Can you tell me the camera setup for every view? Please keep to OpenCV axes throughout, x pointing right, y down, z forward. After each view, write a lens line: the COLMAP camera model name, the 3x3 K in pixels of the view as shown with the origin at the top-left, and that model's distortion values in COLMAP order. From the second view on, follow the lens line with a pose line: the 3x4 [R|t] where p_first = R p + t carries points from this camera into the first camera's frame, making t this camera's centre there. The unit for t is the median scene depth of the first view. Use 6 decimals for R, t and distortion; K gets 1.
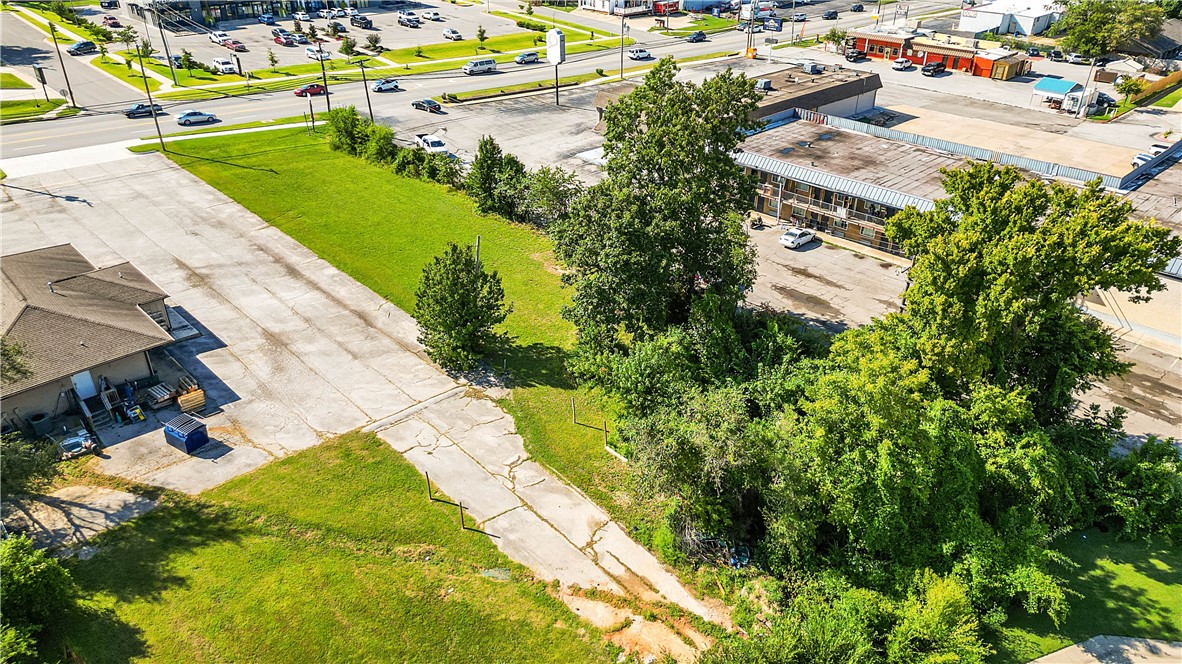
lens RADIAL K [[835.8, 0, 591.0], [0, 835.8, 332.0], [0, 0, 1]] dist [0.006396, -0.001917]
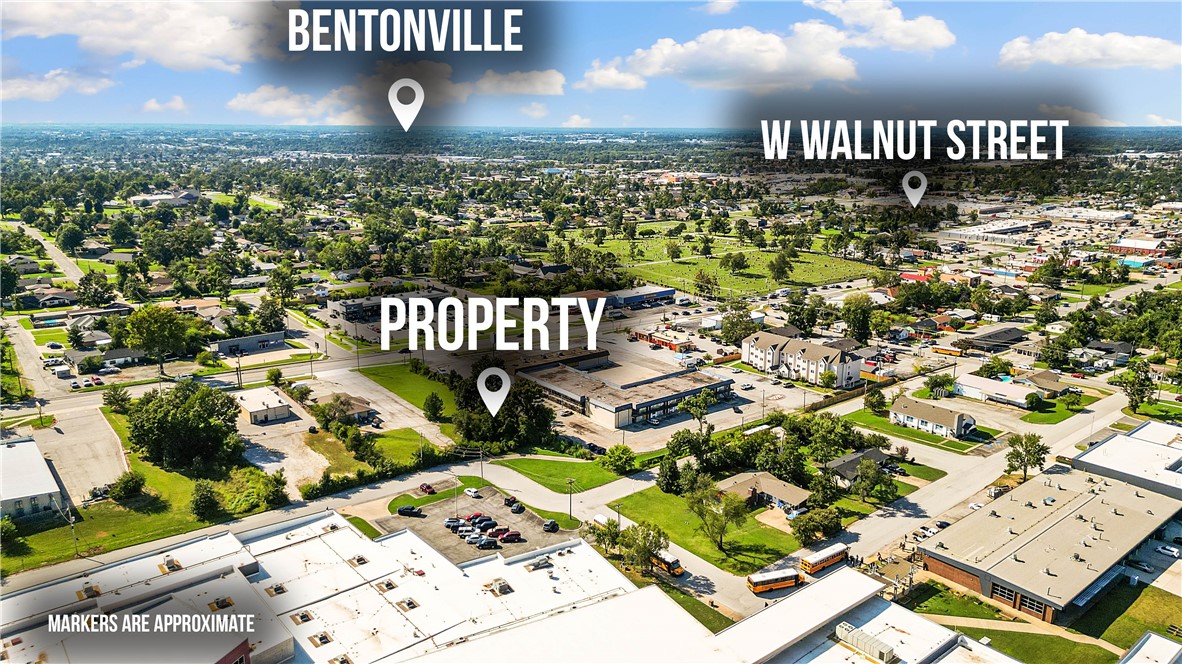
lens RADIAL K [[835.8, 0, 591.0], [0, 835.8, 332.0], [0, 0, 1]] dist [0.006396, -0.001917]
pose [[0.995876, 0.016115, -0.089284, 0.781357], [-0.038977, 0.964647, -0.260647, 0.519682], [0.081928, 0.263052, 0.961297, -2.419226]]
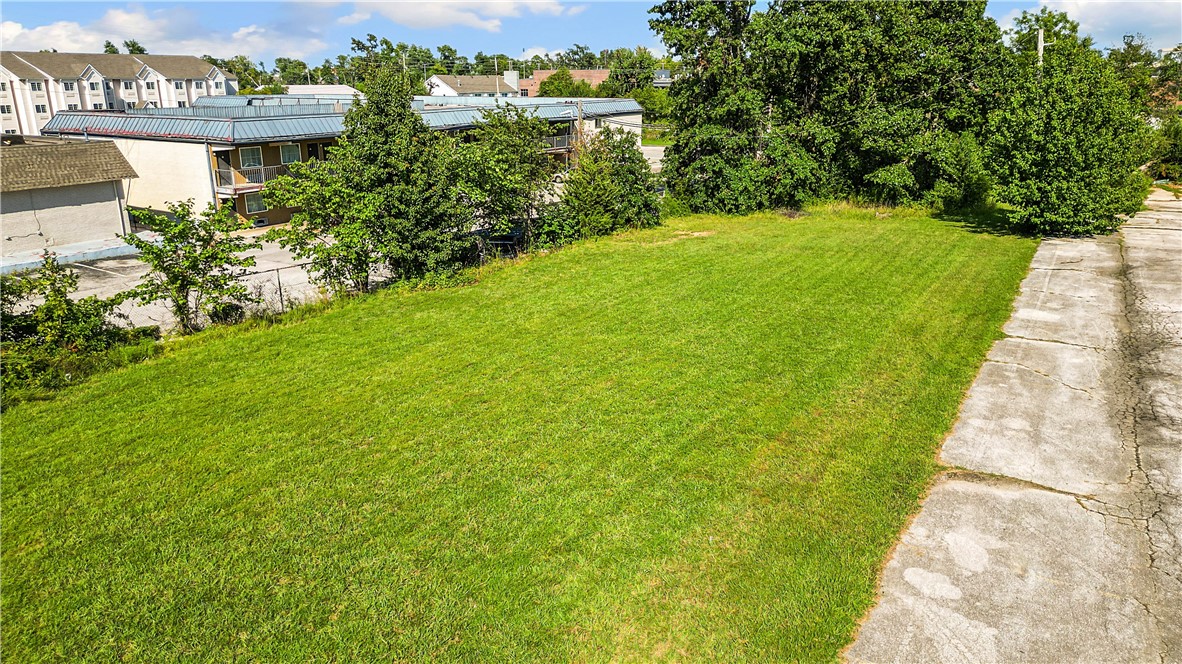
lens RADIAL K [[835.8, 0, 591.0], [0, 835.8, 332.0], [0, 0, 1]] dist [0.006396, -0.001917]
pose [[-0.263223, -0.280987, 0.922908, -0.492885], [0.476739, 0.793790, 0.377647, -0.236952], [-0.838710, 0.539391, -0.074986, 1.014398]]
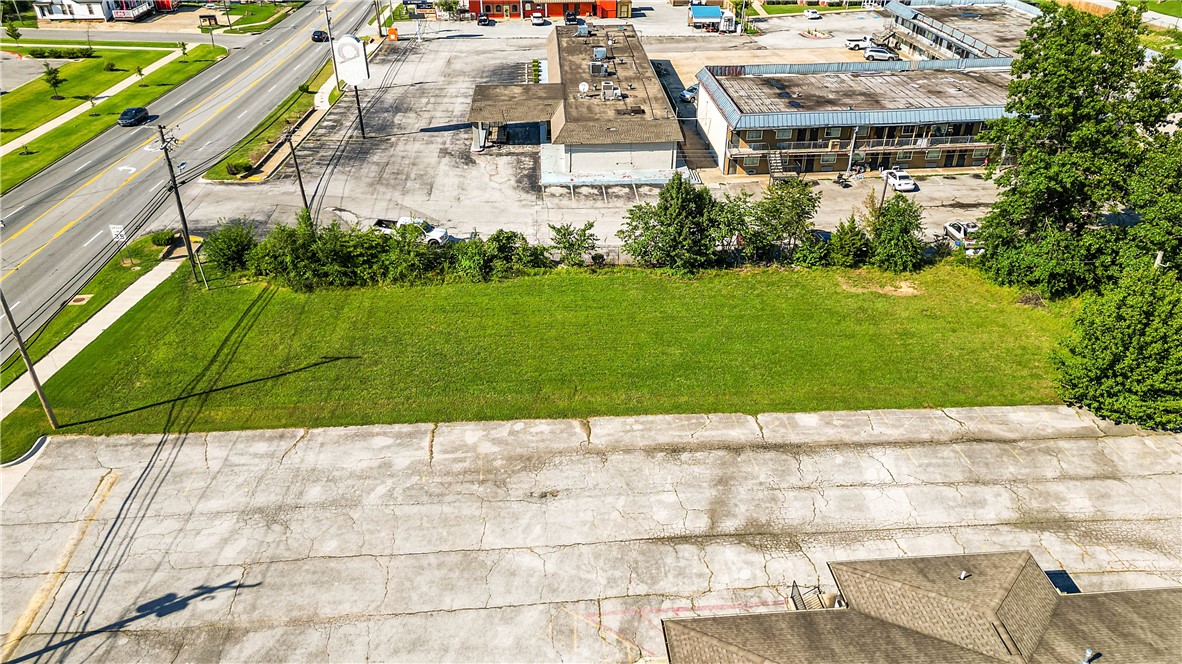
lens RADIAL K [[835.8, 0, 591.0], [0, 835.8, 332.0], [0, 0, 1]] dist [0.006396, -0.001917]
pose [[0.629070, -0.410458, 0.660148, -0.711101], [0.383358, 0.902588, 0.195889, -0.283371], [-0.676246, 0.129844, 0.725143, 0.545557]]
